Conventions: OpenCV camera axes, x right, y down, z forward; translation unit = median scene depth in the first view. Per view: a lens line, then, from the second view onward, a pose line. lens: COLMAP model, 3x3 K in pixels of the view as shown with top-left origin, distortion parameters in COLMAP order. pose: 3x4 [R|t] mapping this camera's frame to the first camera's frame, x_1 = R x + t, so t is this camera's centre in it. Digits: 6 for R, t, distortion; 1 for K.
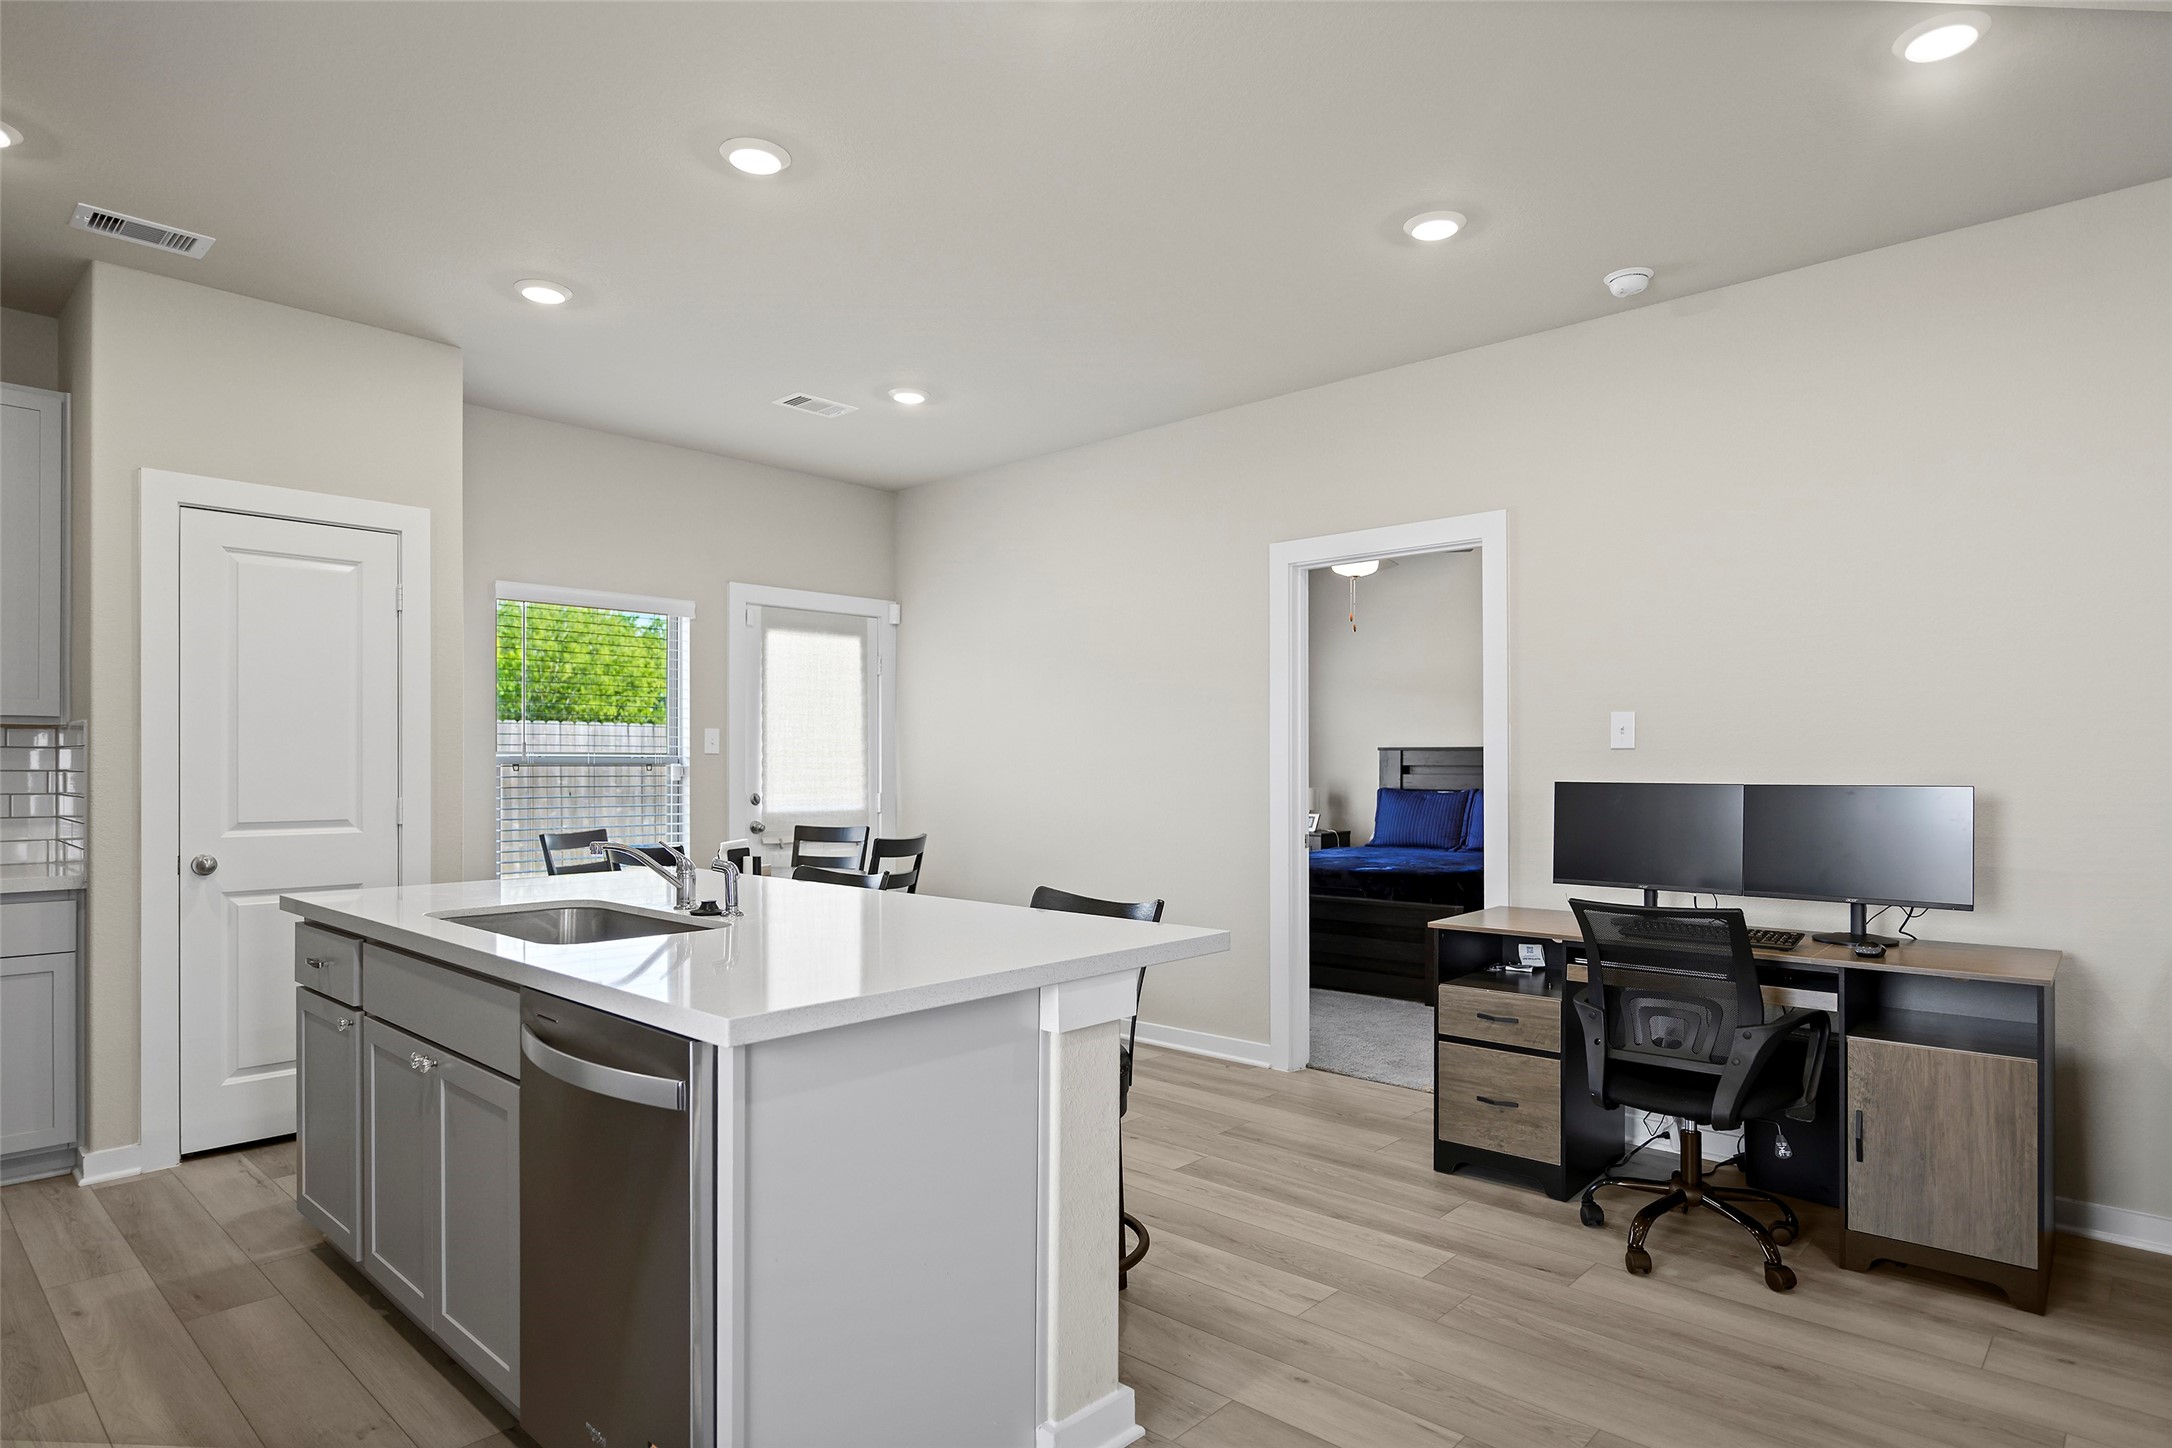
lens RADIAL K [[1182.5, 0, 1137.4], [0, 1182.5, 761.3], [0, 0, 1]] dist [-0.007859, 0.000641]
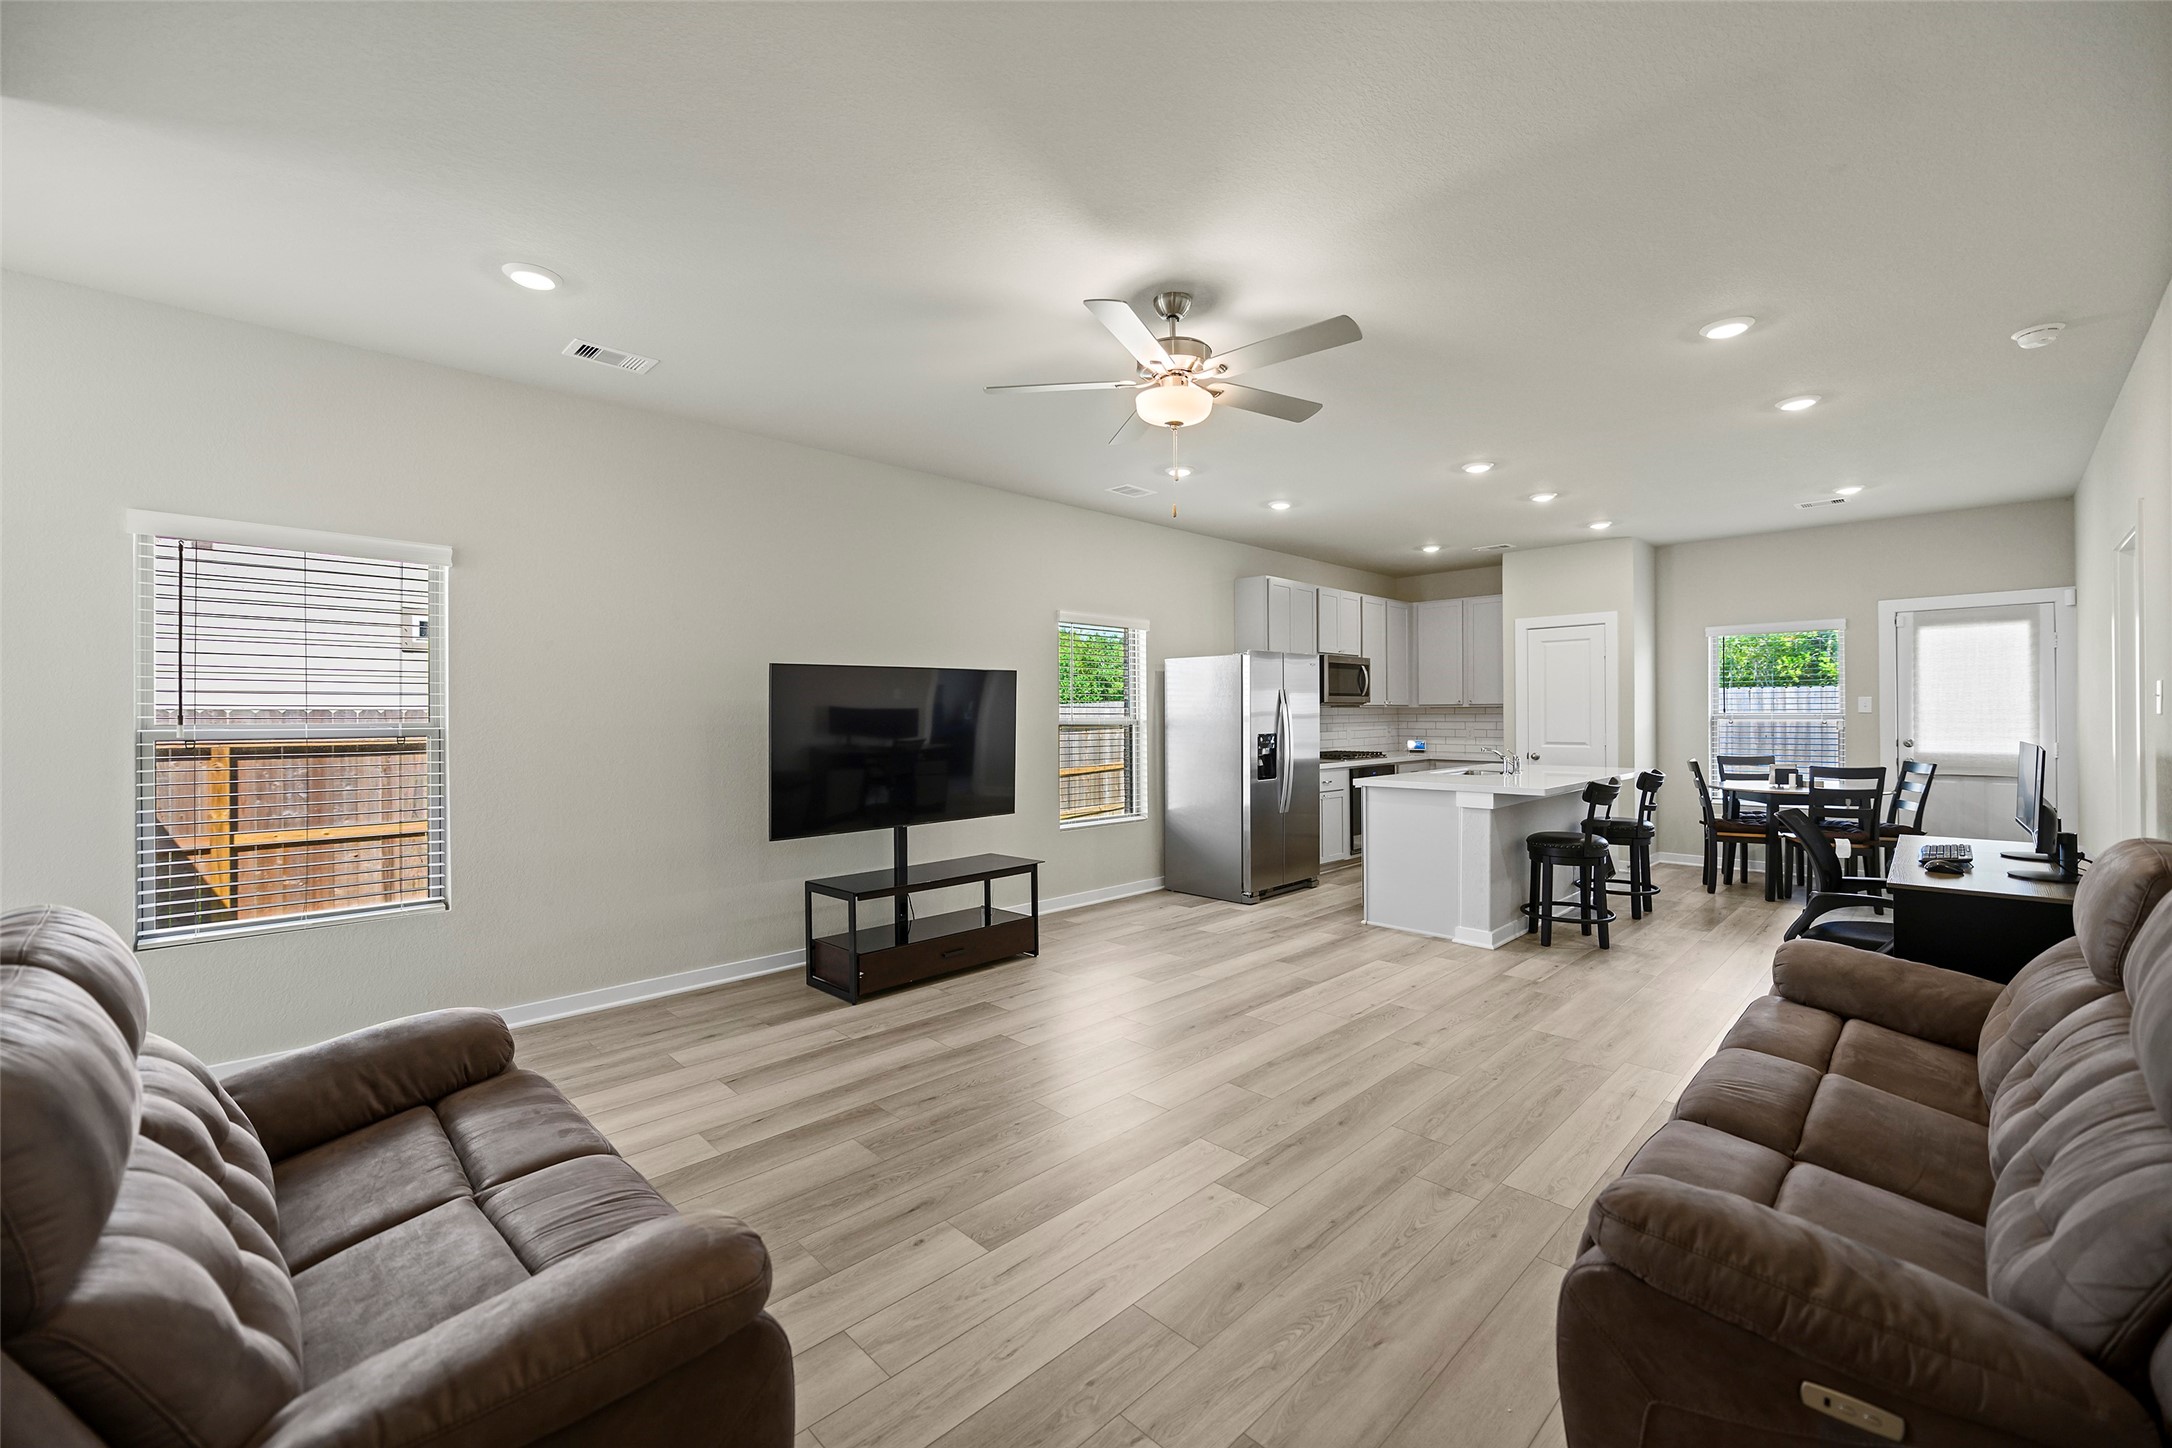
lens RADIAL K [[882.5, 0, 1090.2], [0, 882.5, 715.0], [0, 0, 1]] dist [-0.002391, -0.000685]
pose [[-0.066333, -0.001444, -0.997796, 1.259511], [0.007192, 0.999972, -0.001925, -0.012969], [0.997772, -0.007304, -0.066321, 0.078565]]
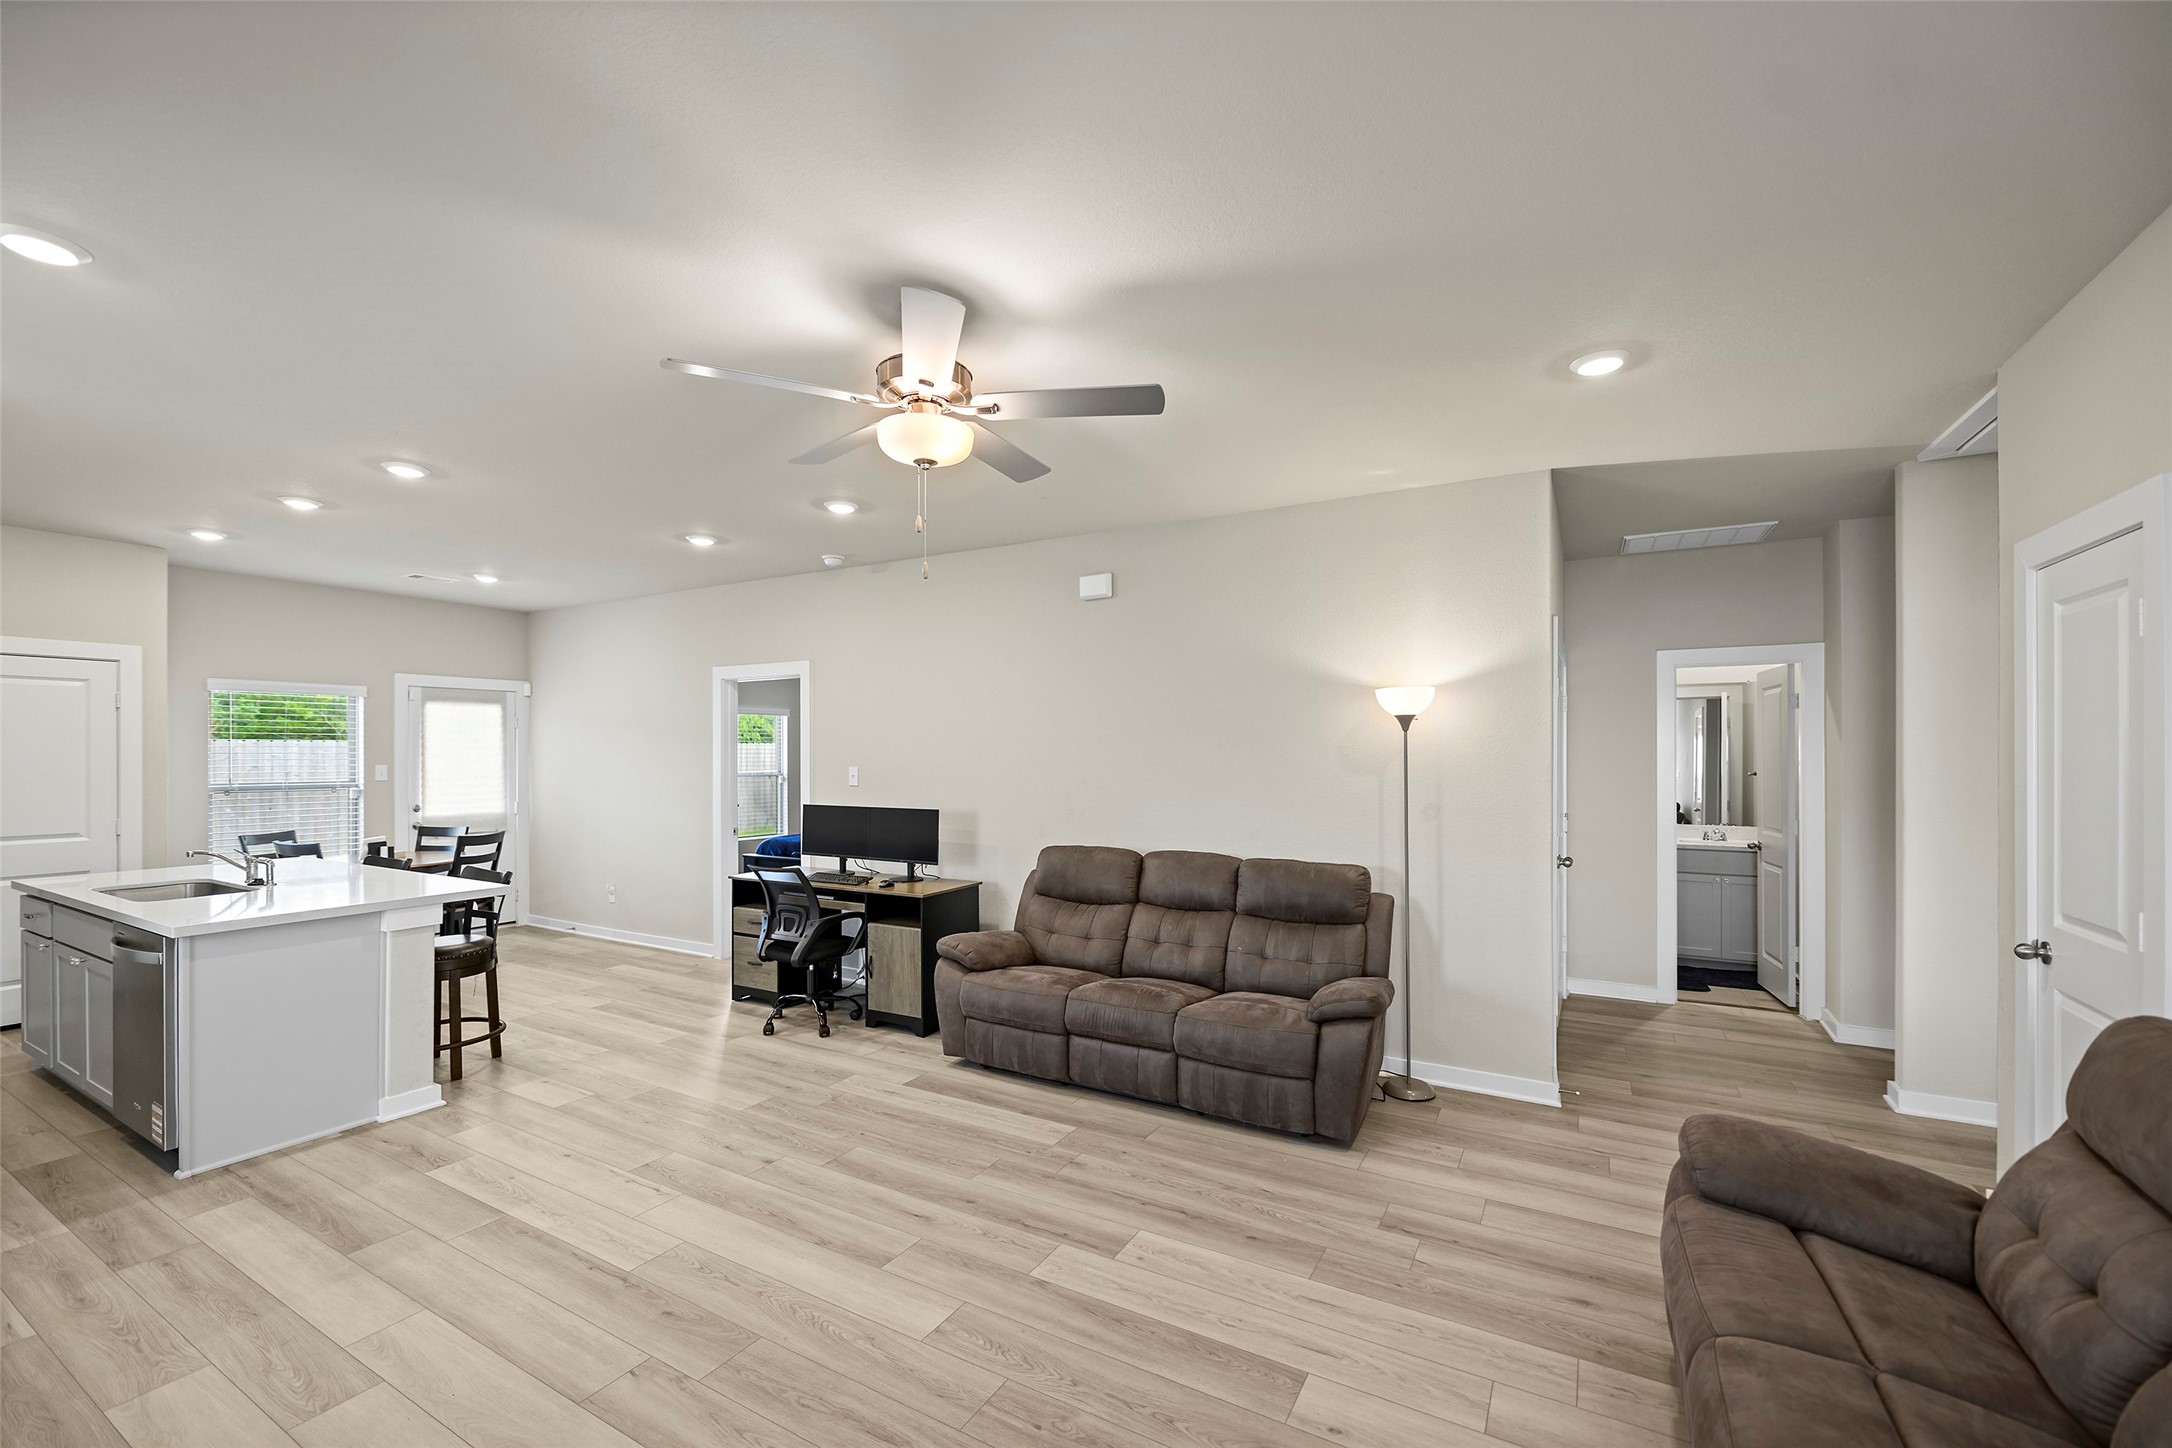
lens RADIAL K [[870.2, 0, 1091.3], [0, 870.2, 753.5], [0, 0, 1]] dist [-0.003943, -0.000664]
pose [[0.978375, -0.001150, 0.206835, 0.490517], [0.000623, 0.999996, 0.002614, -0.066697], [-0.206837, -0.002429, 0.978372, -0.508202]]
